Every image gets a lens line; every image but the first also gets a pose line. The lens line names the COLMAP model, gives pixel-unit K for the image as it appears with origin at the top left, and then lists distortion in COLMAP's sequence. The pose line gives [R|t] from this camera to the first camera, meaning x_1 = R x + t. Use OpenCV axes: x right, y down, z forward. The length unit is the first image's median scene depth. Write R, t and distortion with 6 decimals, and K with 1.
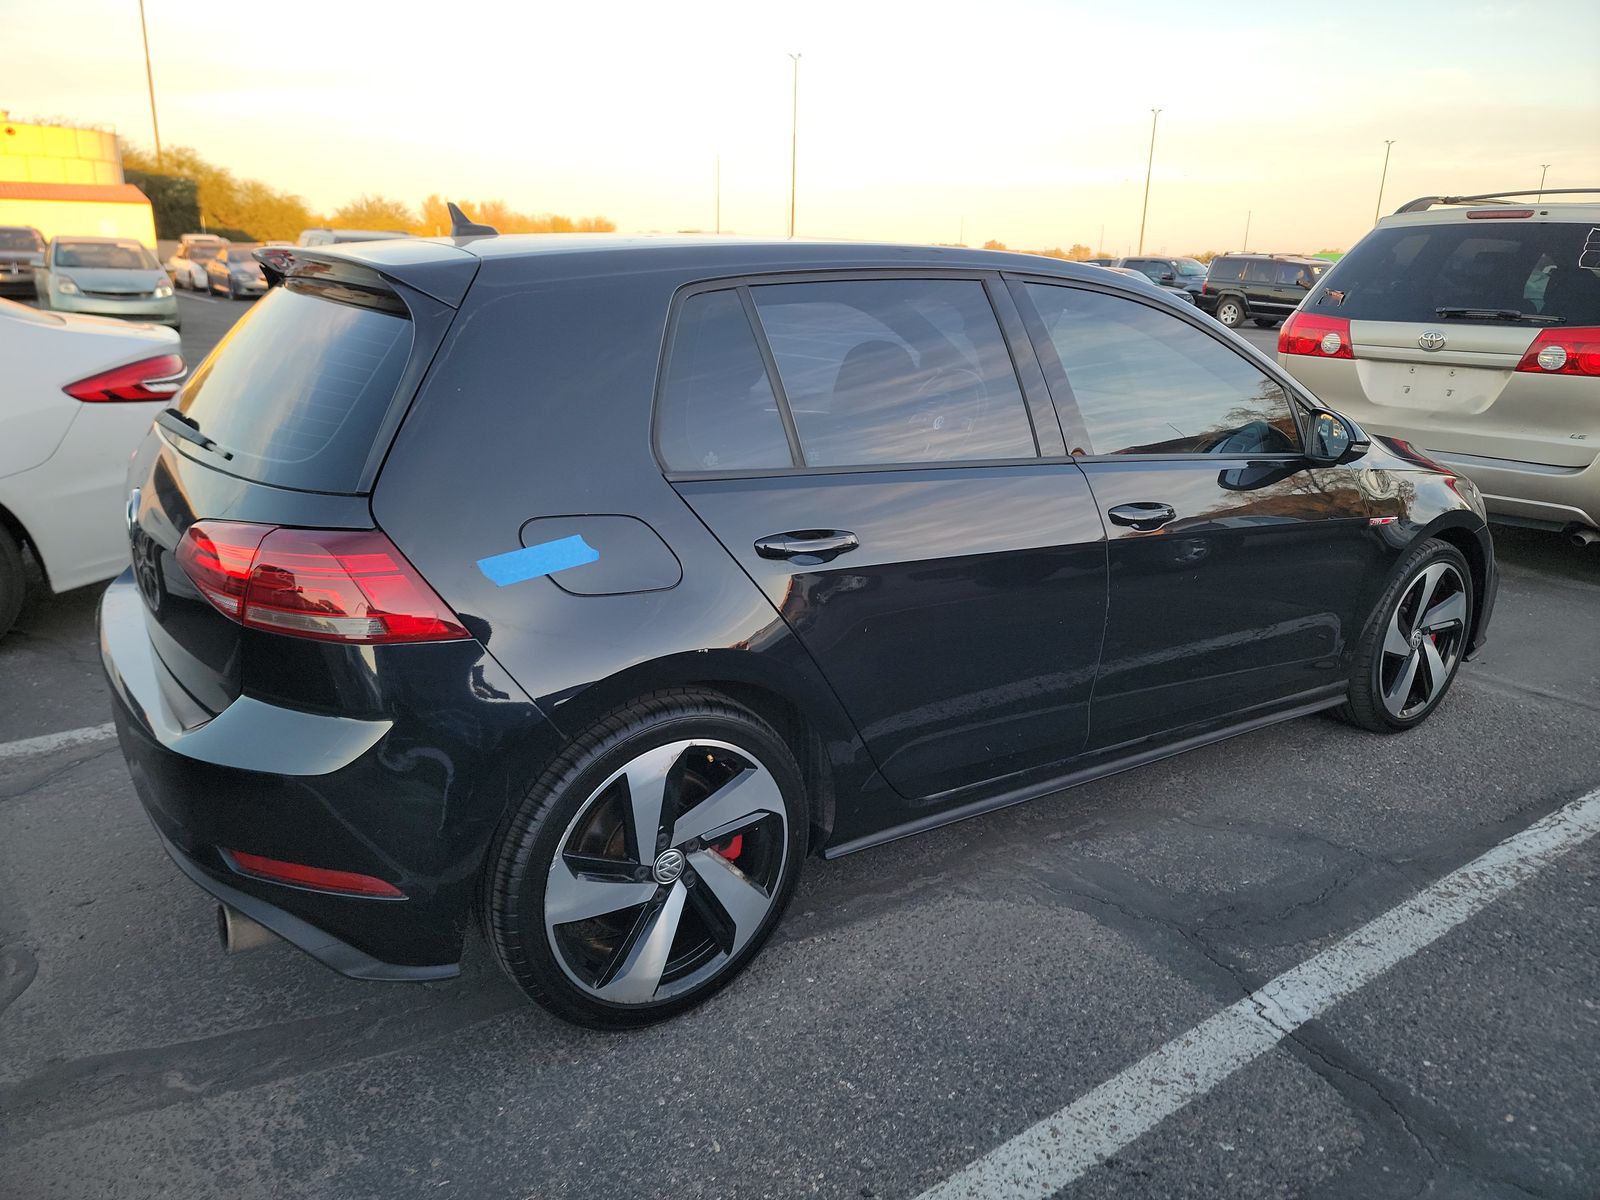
lens RADIAL K [[1162.6, 0, 800.0], [0, 1162.6, 600.0], [0, 0, 1]] dist [0.100914, -0.136888]
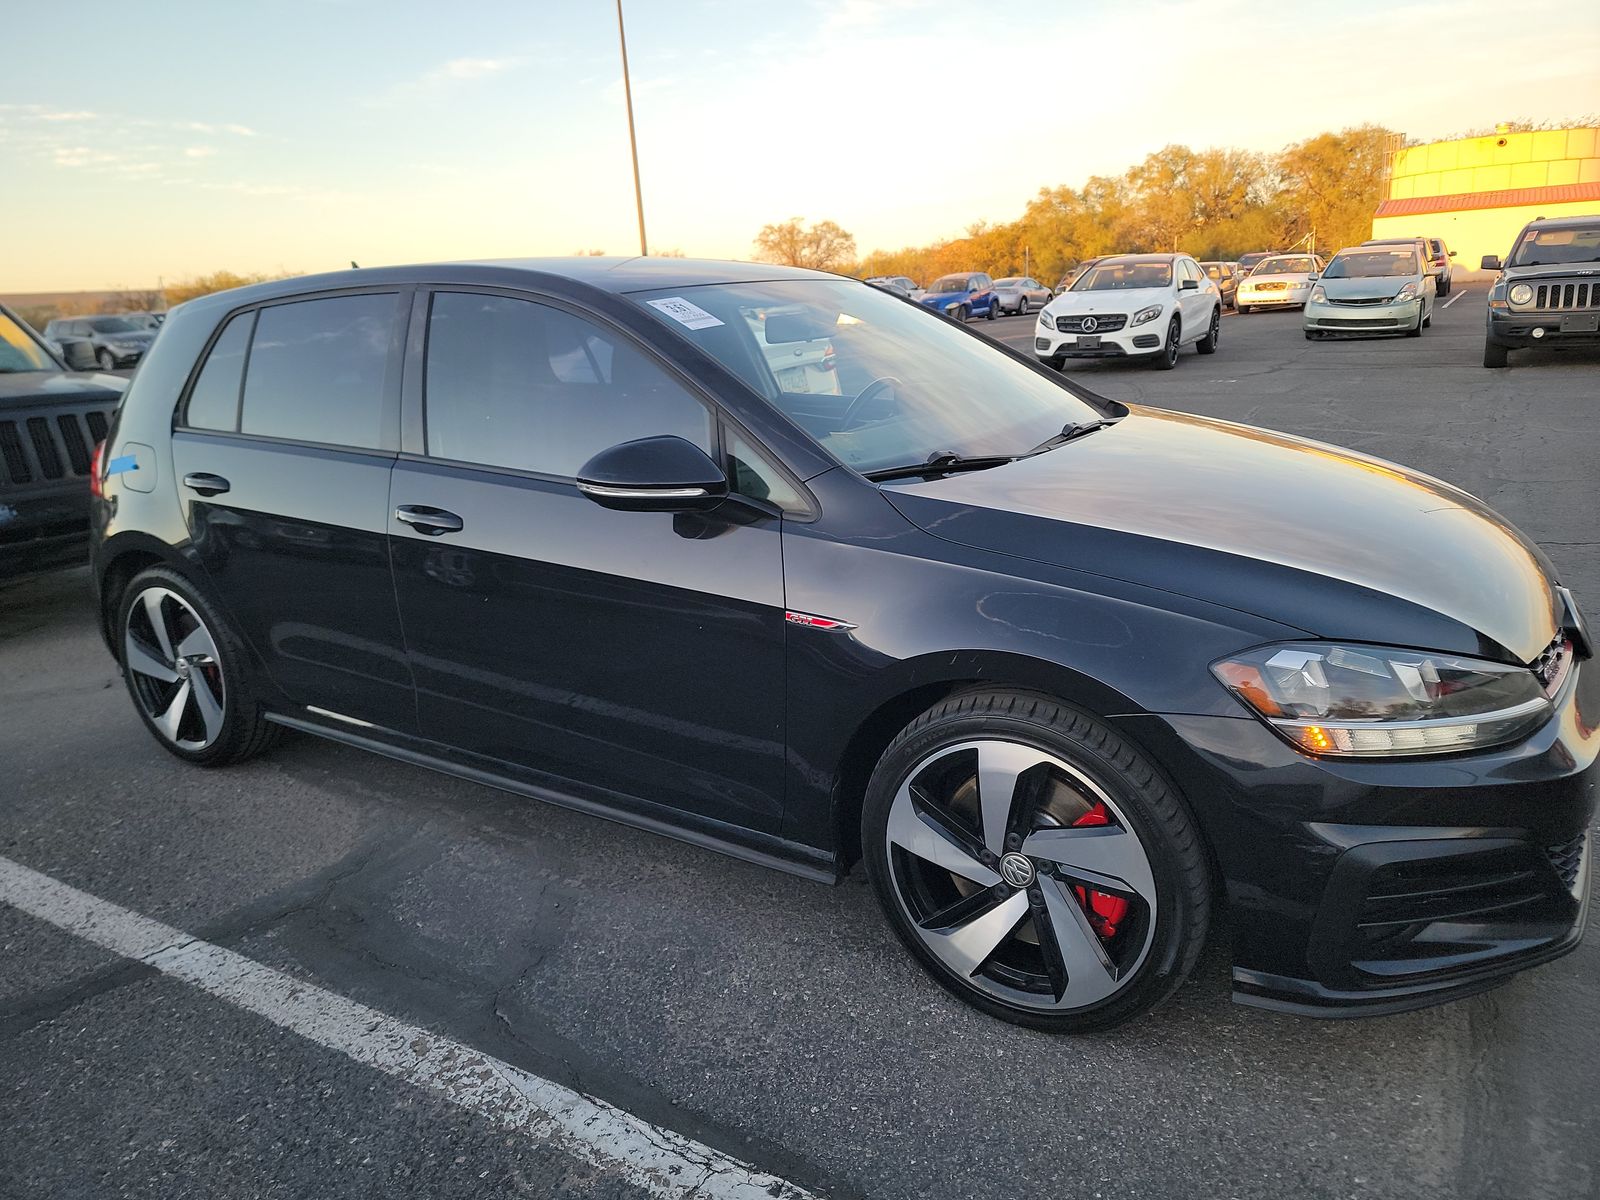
lens RADIAL K [[1162.6, 0, 800.0], [0, 1162.6, 600.0], [0, 0, 1]] dist [0.100914, -0.136888]
pose [[0.375549, 0.234784, -0.896571, 1.301236], [-0.194208, 0.965839, 0.171575, -0.239479], [0.906226, 0.109686, 0.408317, 0.870236]]
